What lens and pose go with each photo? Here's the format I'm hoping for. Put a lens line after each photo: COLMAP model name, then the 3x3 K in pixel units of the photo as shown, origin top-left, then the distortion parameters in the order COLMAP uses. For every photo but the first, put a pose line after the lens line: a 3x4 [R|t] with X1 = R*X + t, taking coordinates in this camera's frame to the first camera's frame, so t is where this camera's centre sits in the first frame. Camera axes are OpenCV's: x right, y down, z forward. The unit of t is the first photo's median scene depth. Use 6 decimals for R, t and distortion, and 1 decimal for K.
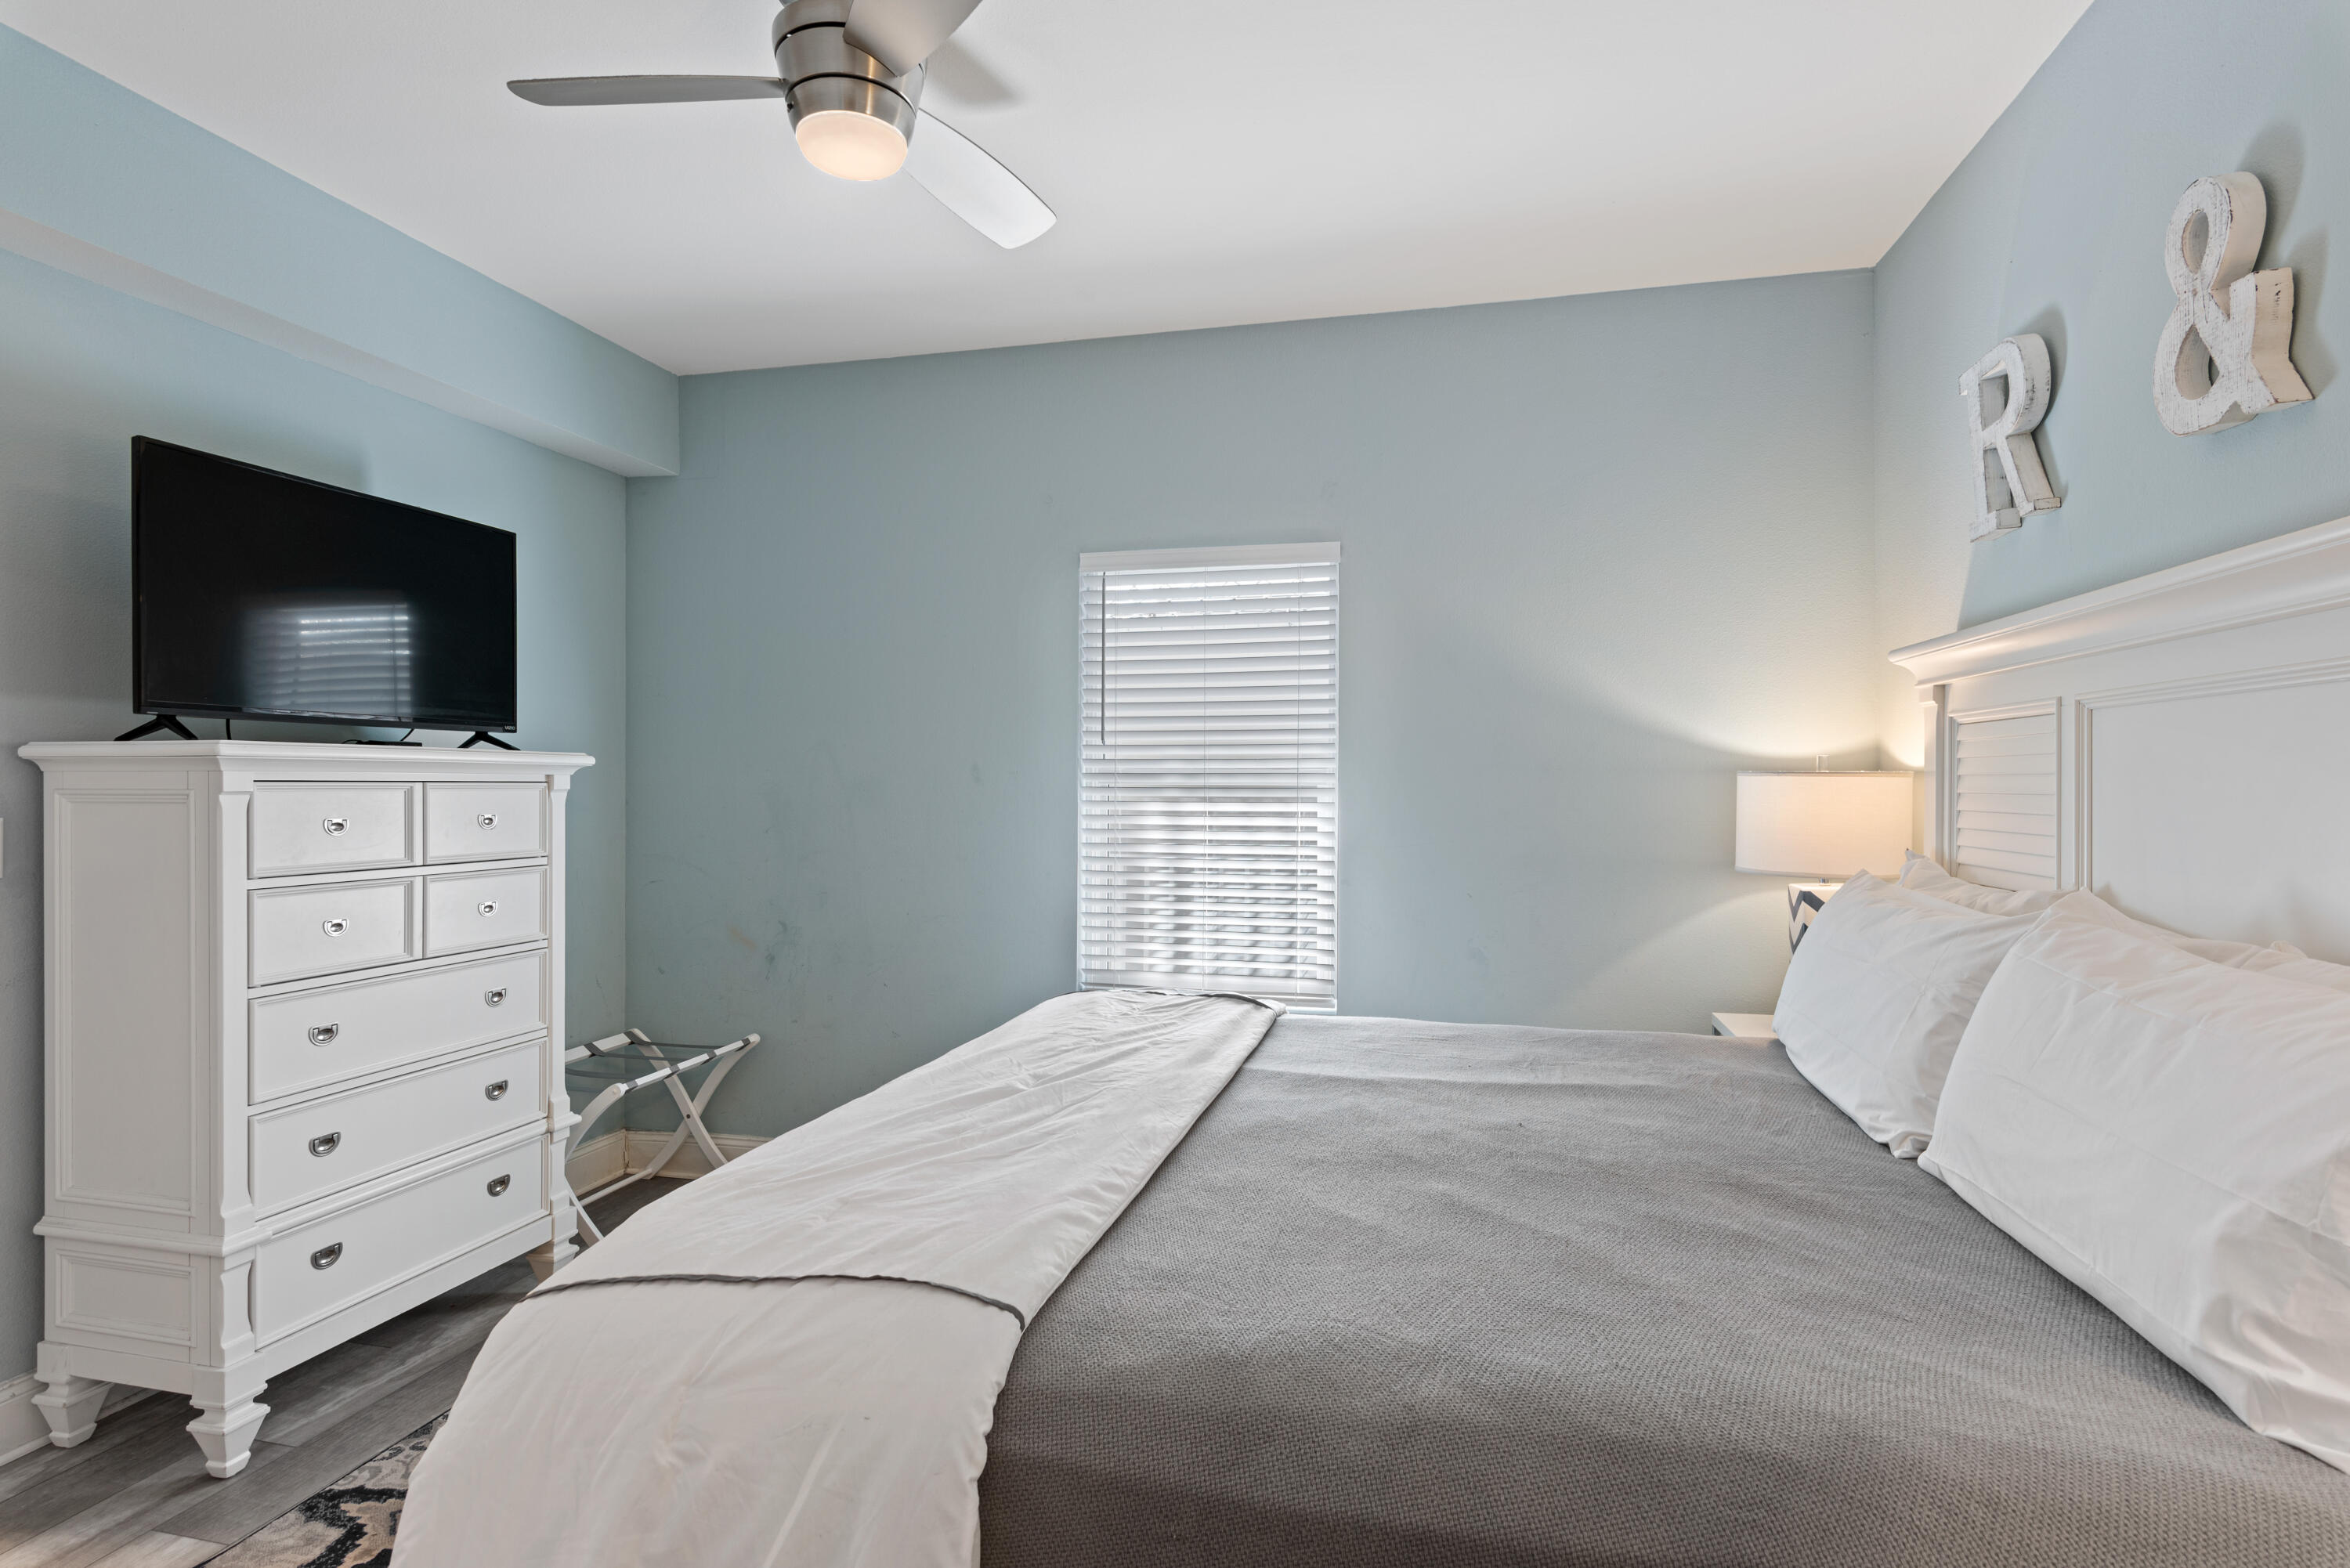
lens RADIAL K [[1169.7, 0, 1173.9], [0, 1169.7, 792.3], [0, 0, 1]] dist [0.003181, 0.000070]
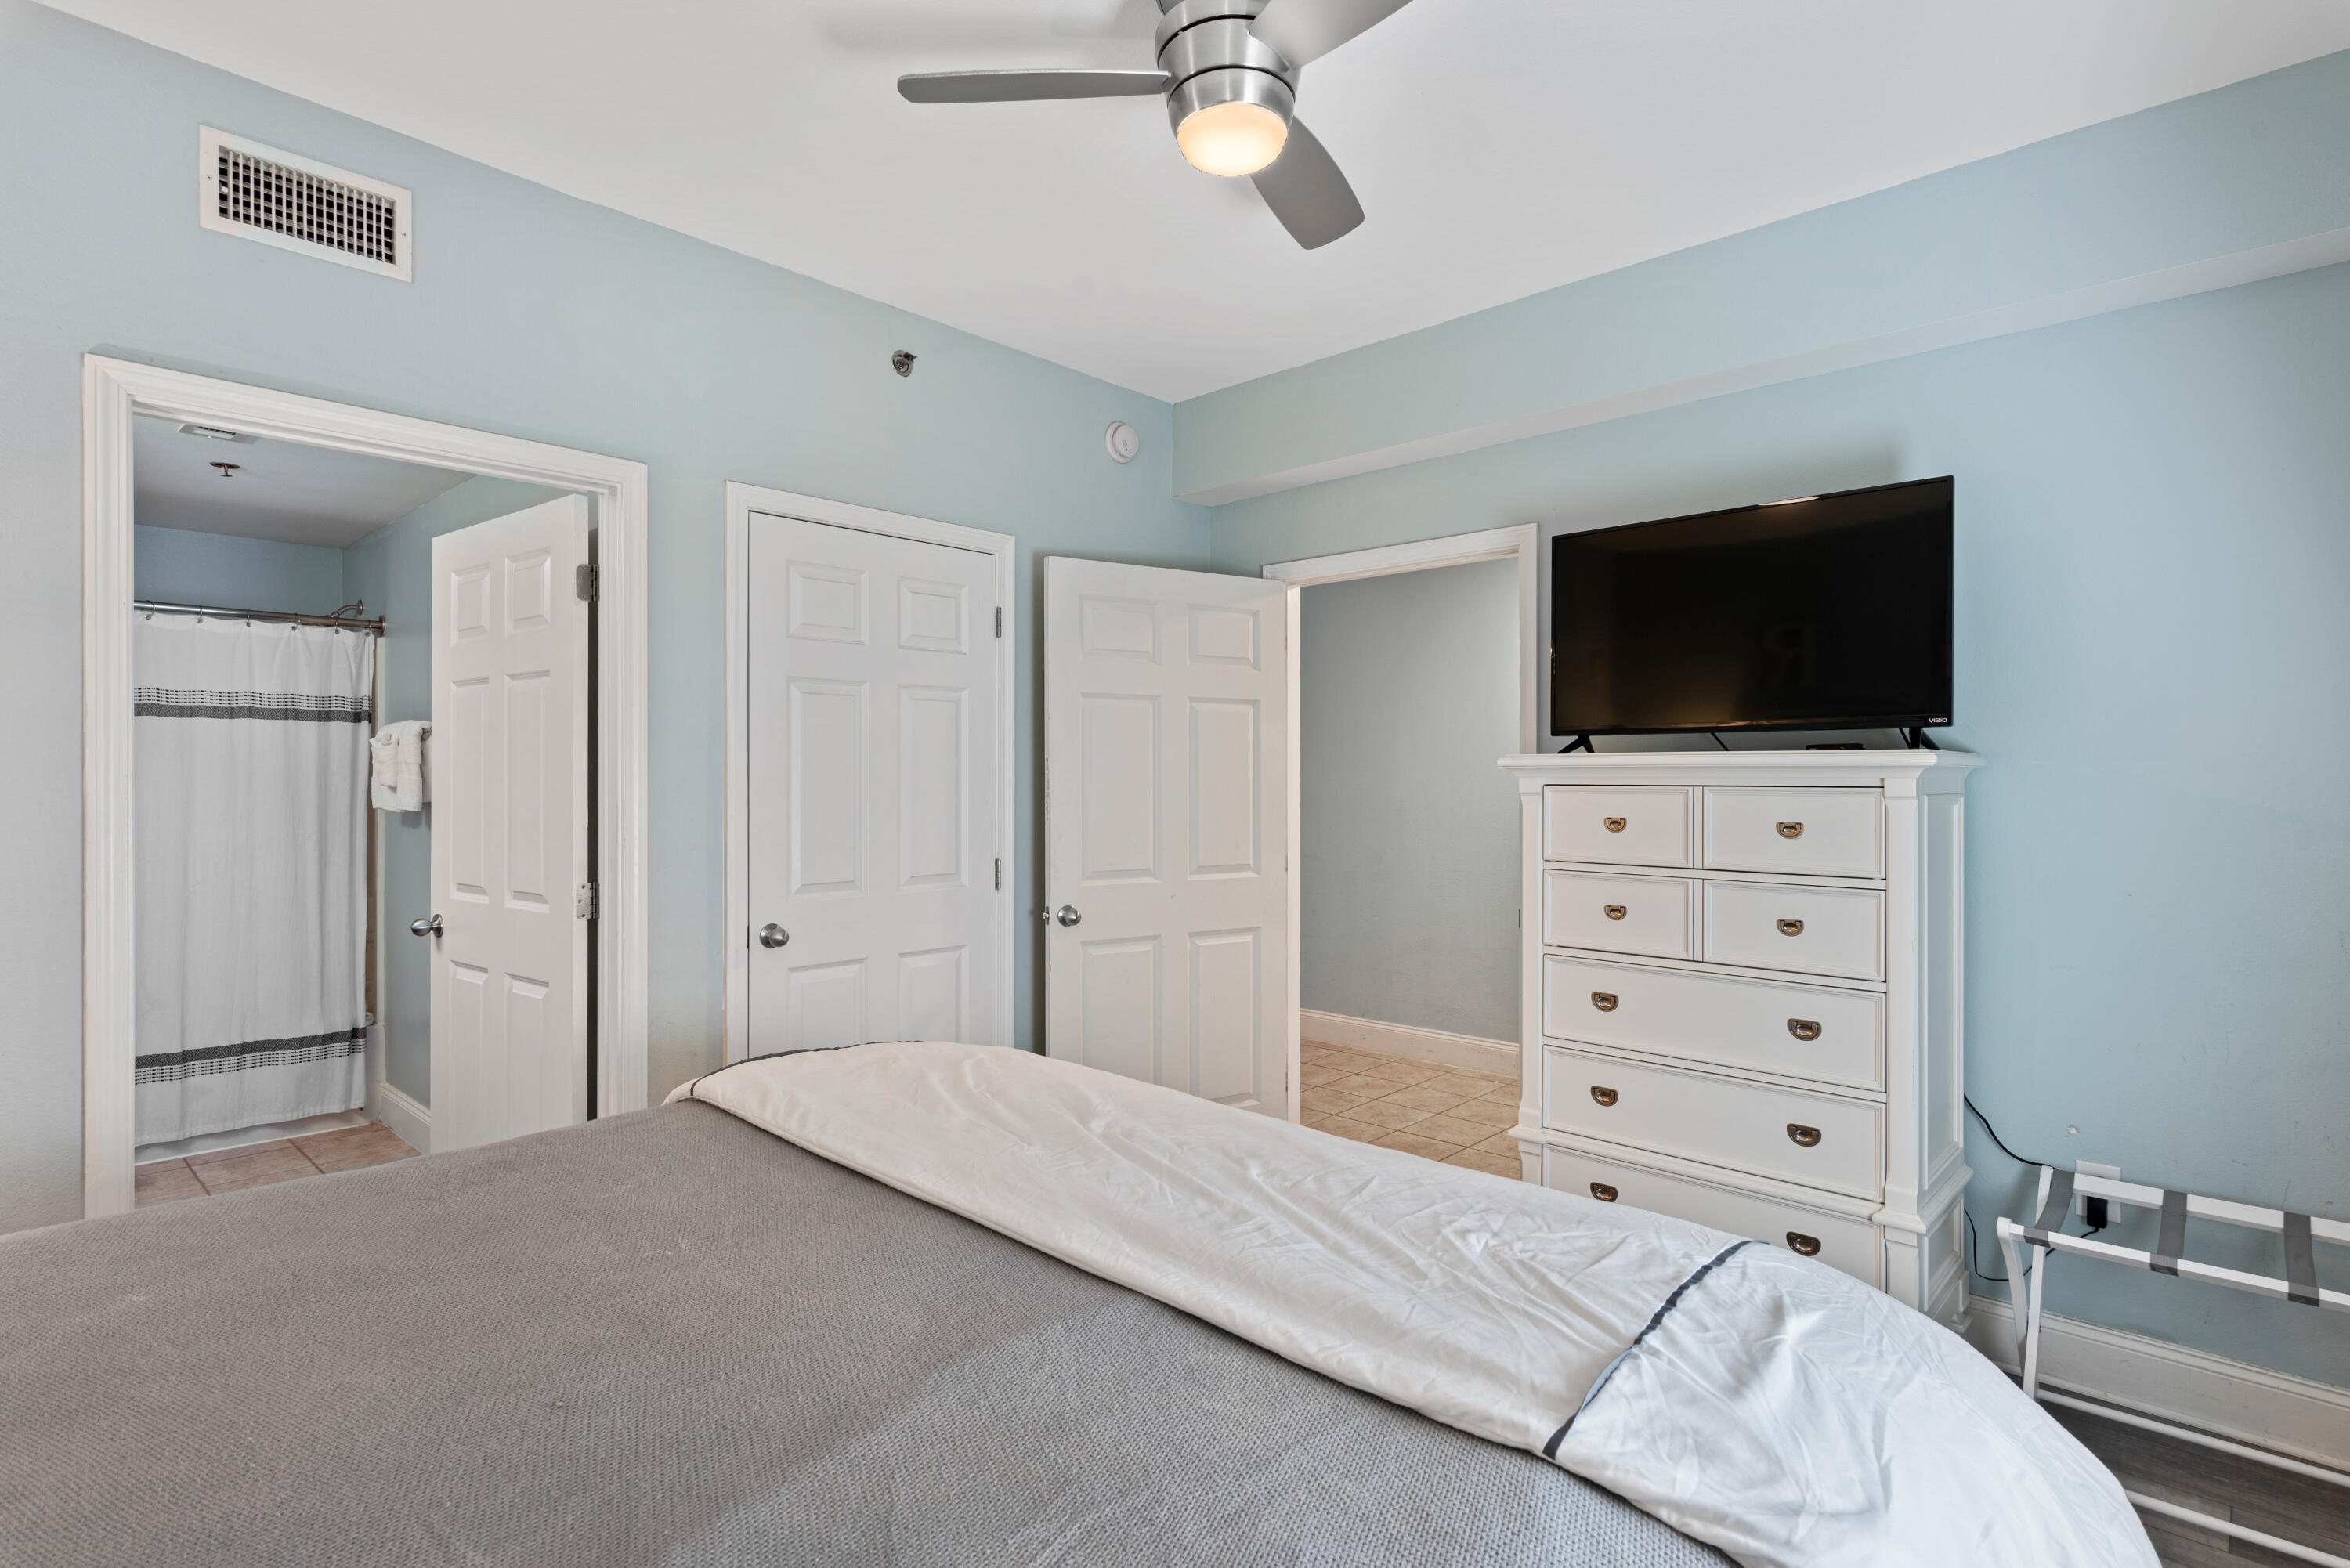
lens RADIAL K [[1169.7, 0, 1173.9], [0, 1169.7, 792.3], [0, 0, 1]] dist [0.003181, 0.000070]
pose [[-0.484286, 0.004046, -0.874900, 0.595186], [-0.011791, 0.999868, 0.011151, -0.012018], [0.874830, 0.015716, -0.484175, 1.400986]]
